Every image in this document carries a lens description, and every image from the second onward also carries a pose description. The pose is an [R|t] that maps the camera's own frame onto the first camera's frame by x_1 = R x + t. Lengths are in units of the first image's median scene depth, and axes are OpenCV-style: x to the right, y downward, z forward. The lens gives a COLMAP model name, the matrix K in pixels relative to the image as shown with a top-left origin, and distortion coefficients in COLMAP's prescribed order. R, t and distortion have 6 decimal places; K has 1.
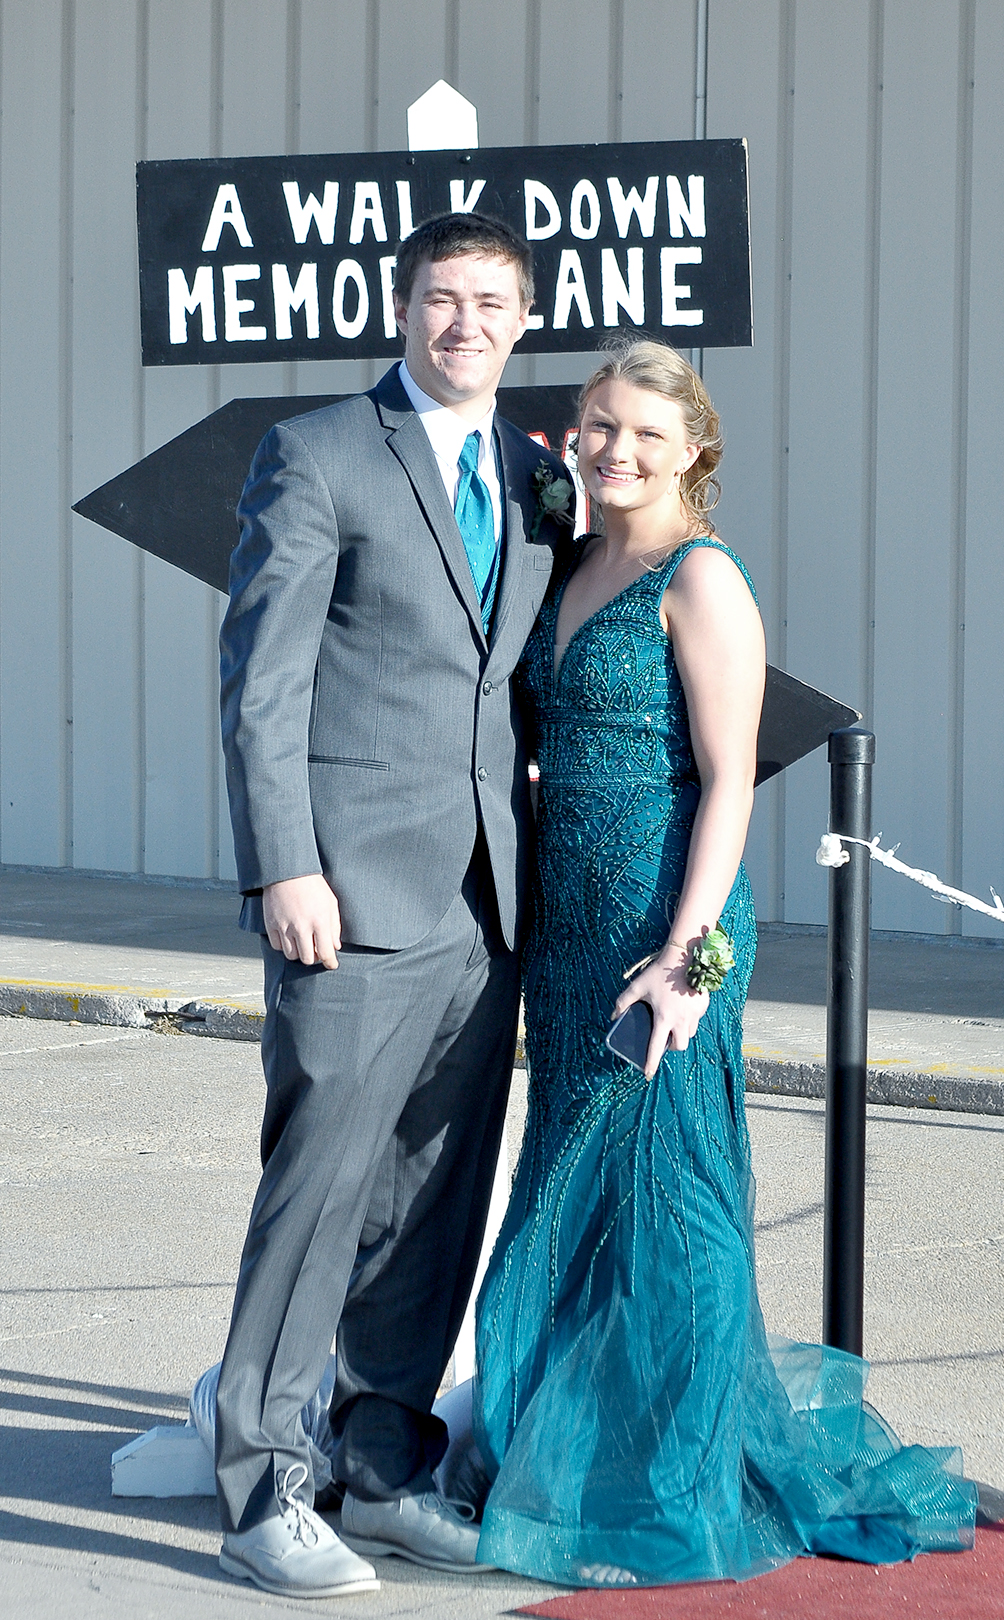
lens RADIAL K [[6052.9, 0, 502.2], [0, 6052.9, 771.7], [0, 0, 1]] dist [0.096987, 1.264152]
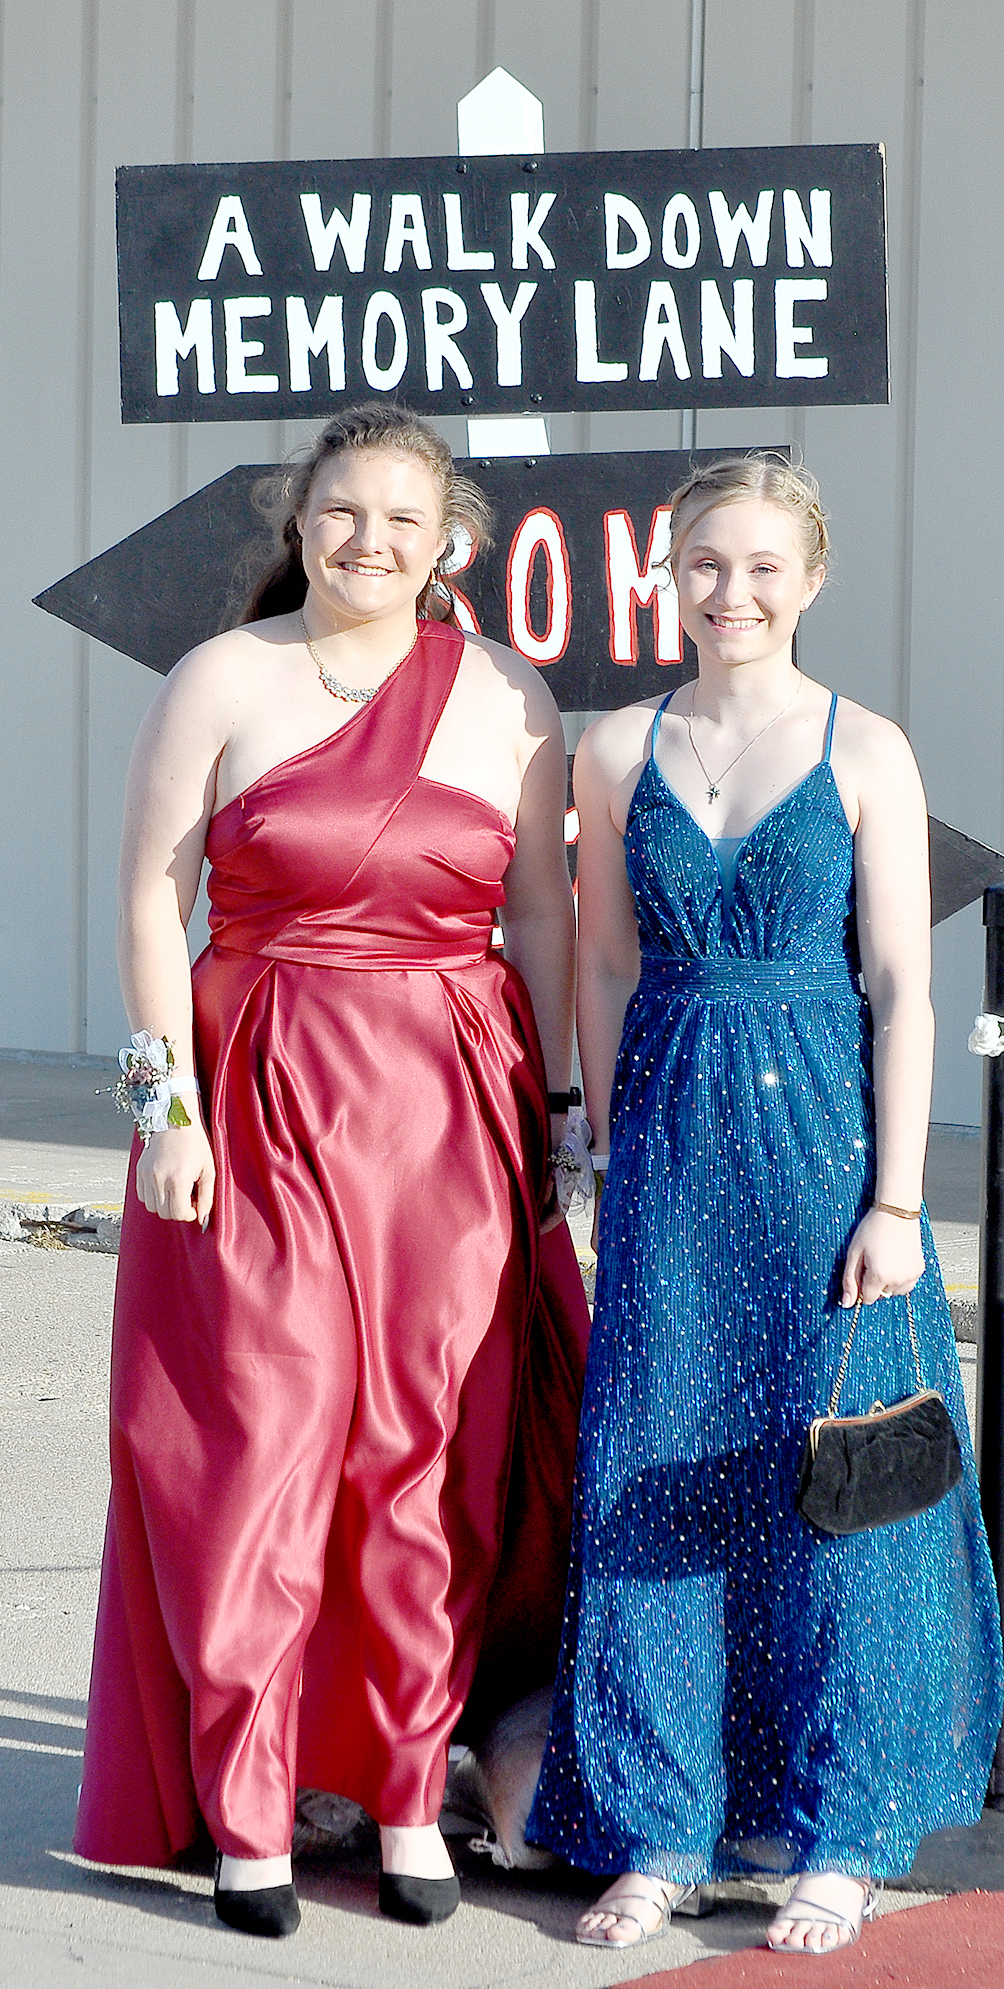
lens RADIAL K [[7391.4, 0, 530.9], [0, 7391.4, 967.7], [0, 0, 1]] dist [0.026088, 3.270905]
pose [[0.999670, 0.005131, 0.025172, -0.029885], [-0.005308, 0.999962, 0.006968, -0.002415], [-0.025135, -0.007100, 0.999659, 0.025196]]
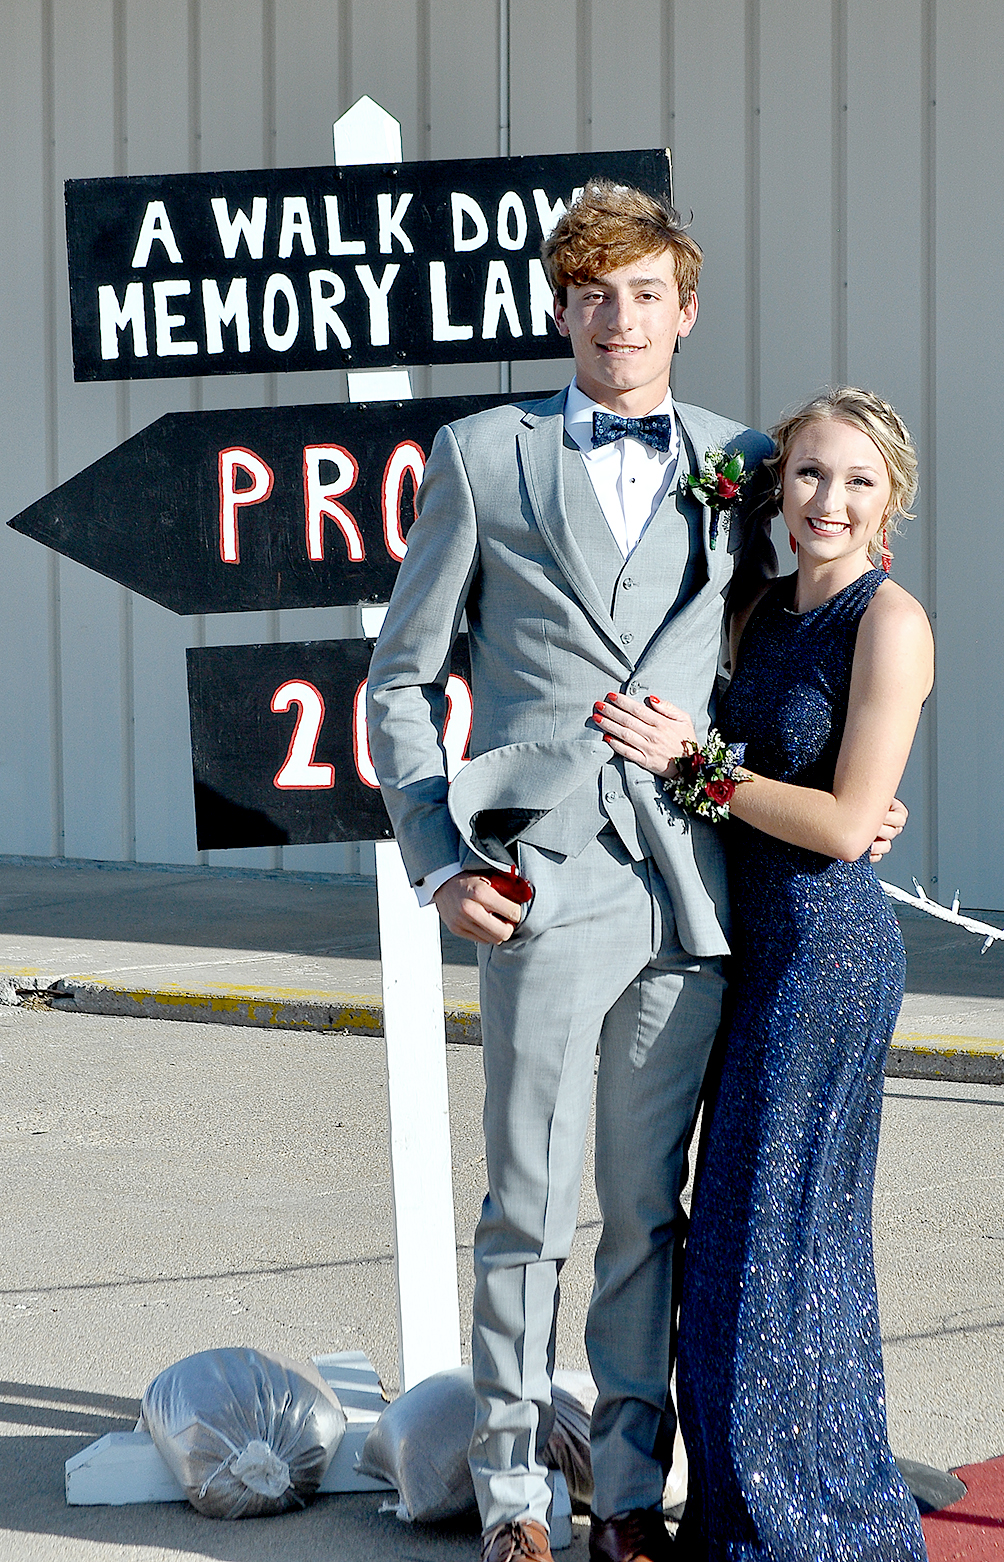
lens RADIAL K [[5337.9, 0, 586.2], [0, 5337.9, 688.3], [0, 0, 1]] dist [0.080583, 1.043779]
pose [[0.997858, -0.019845, 0.062334, -0.030998], [0.020379, 0.999761, -0.007945, -0.007125], [-0.062162, 0.009199, 0.998024, 0.105982]]
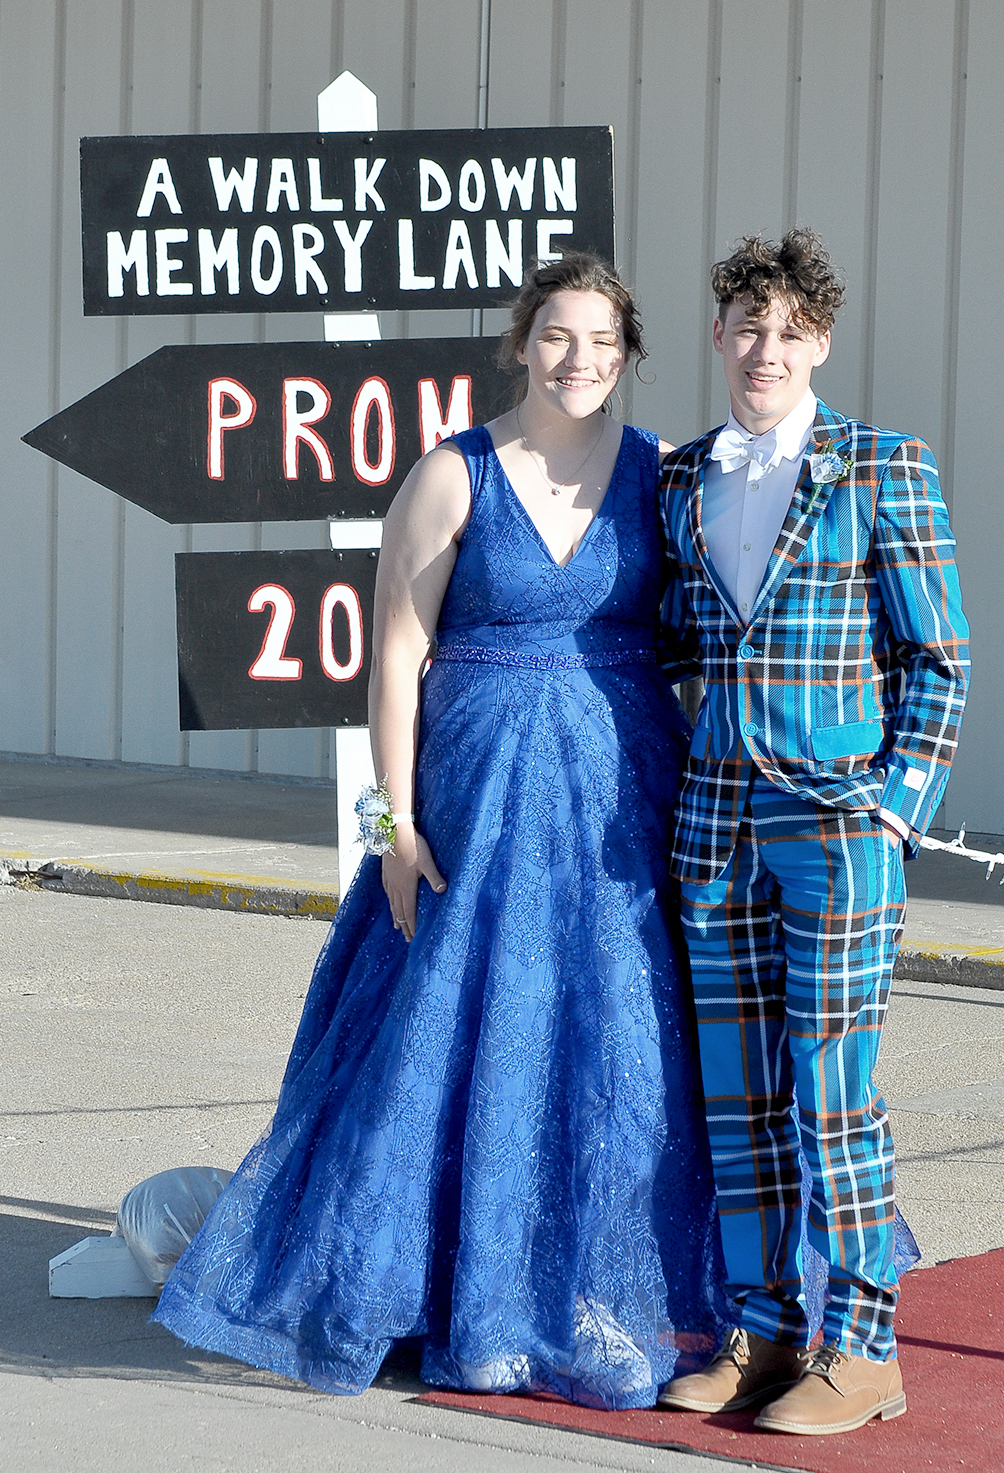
lens RADIAL K [[5166.0, 0, 502.0], [0, 5166.0, 736.5], [0, 0, 1]] dist [0.099722, 1.341032]
pose [[0.998624, 0.009506, 0.051578, -0.030218], [-0.010254, 0.999846, 0.014250, -0.002004], [-0.051434, -0.014759, 0.998567, 0.014575]]
